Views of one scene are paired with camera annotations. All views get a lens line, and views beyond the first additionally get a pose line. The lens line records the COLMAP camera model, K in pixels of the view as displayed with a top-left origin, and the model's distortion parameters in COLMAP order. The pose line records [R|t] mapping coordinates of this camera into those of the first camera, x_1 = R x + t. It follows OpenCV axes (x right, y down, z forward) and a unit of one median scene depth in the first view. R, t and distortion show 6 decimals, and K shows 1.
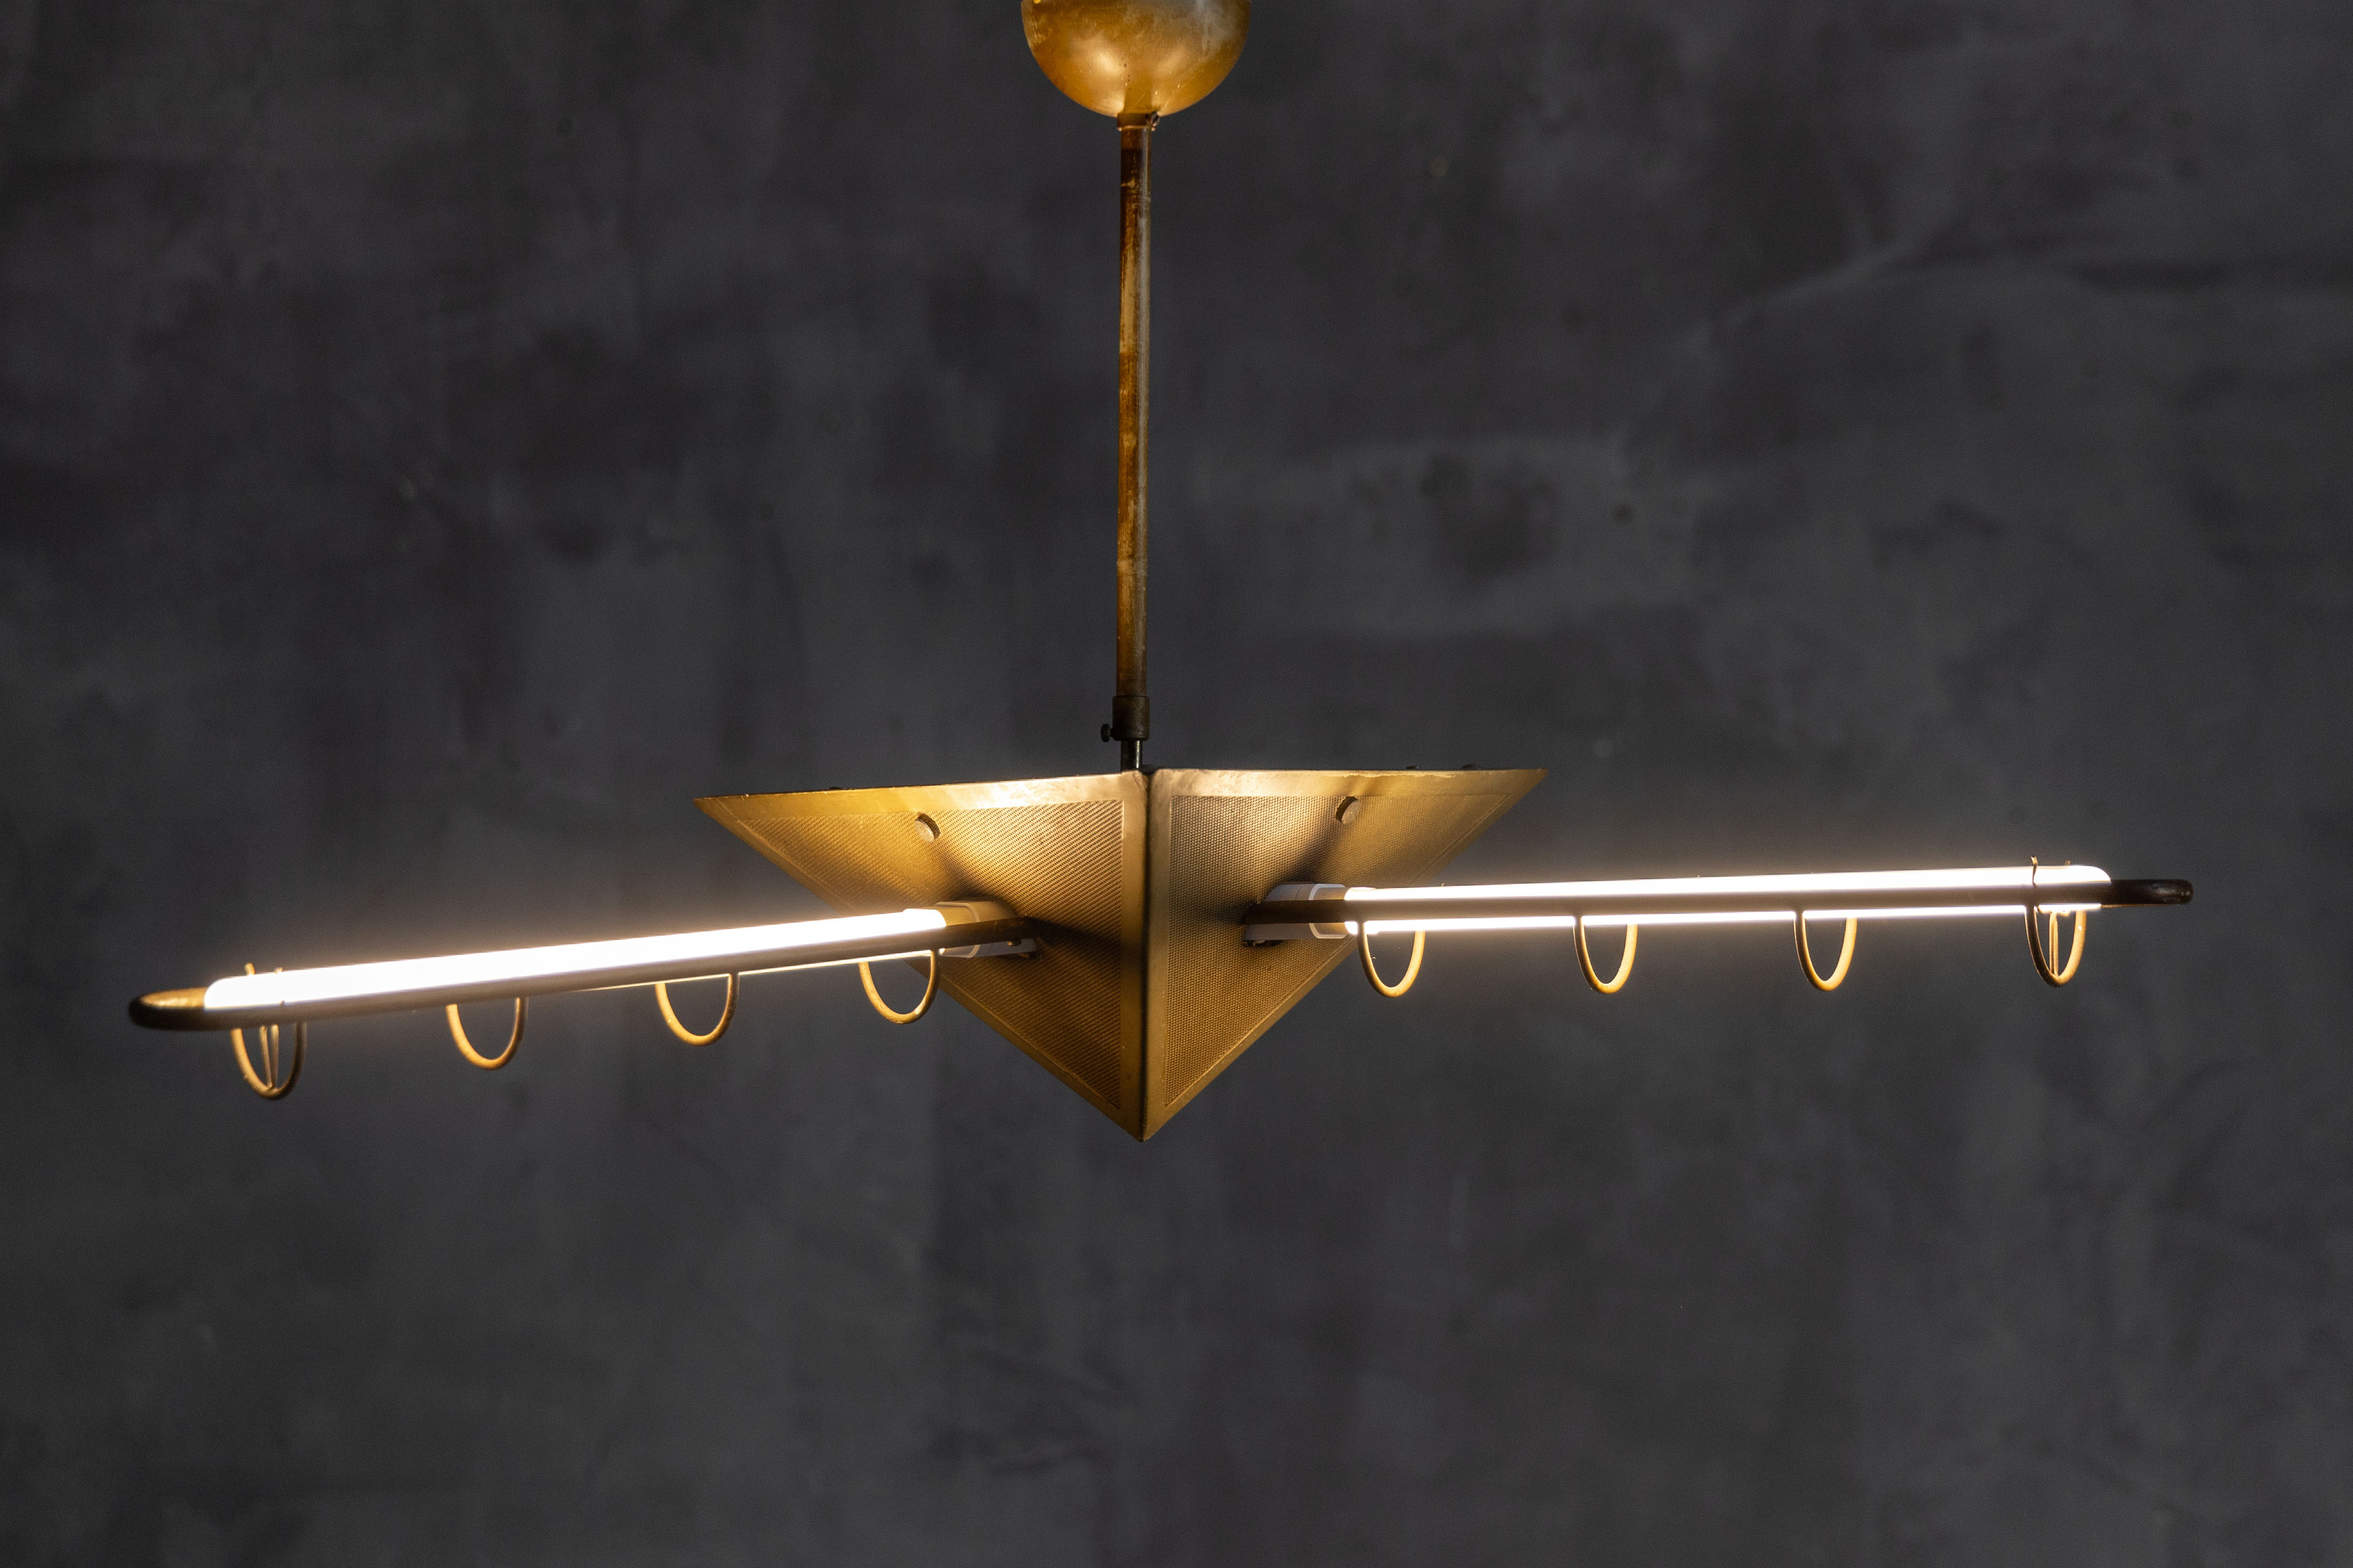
lens RADIAL K [[6627.6, 0, 1183.4], [0, 6627.6, 802.5], [0, 0, 1]] dist [0.080669, 0.000000]
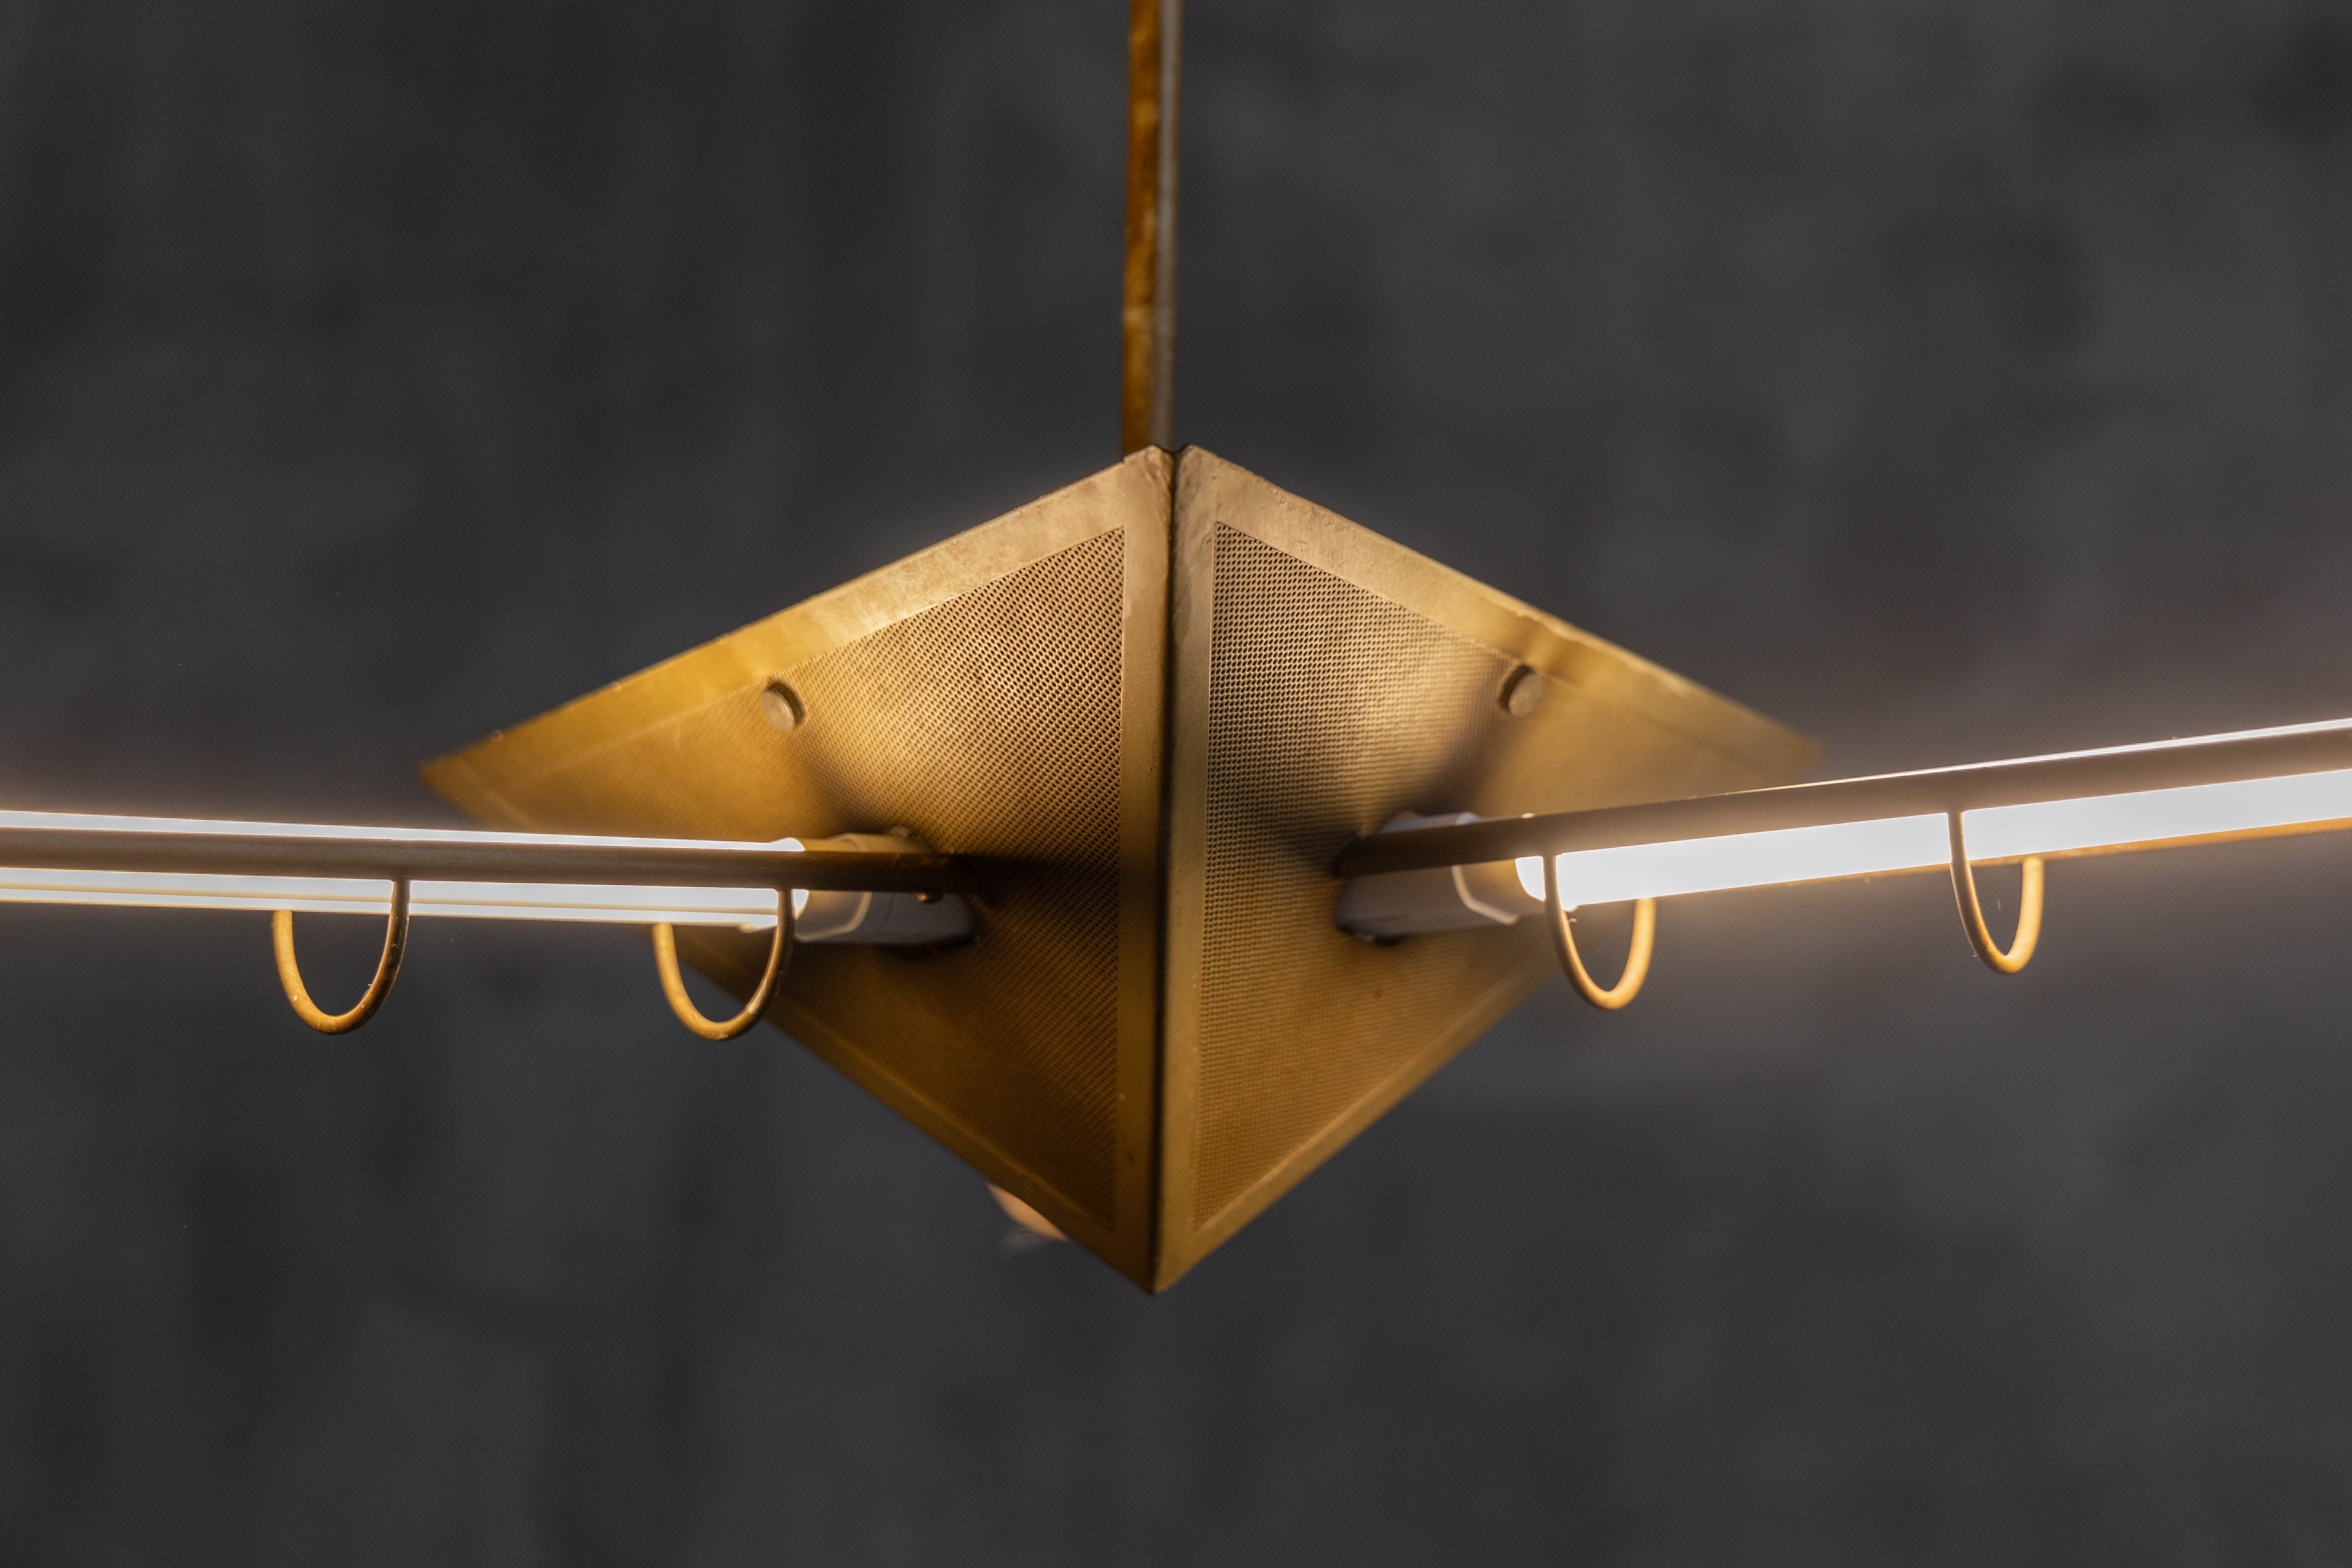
lens RADIAL K [[5140.4, 0, 1201.3], [0, 5140.4, 765.9], [0, 0, 1]] dist [0.109795, 0.000000]
pose [[0.999948, 0.009758, -0.002806, -0.001338], [-0.010104, 0.983542, -0.180399, 0.086641], [0.000999, 0.180418, 0.983589, 0.554450]]
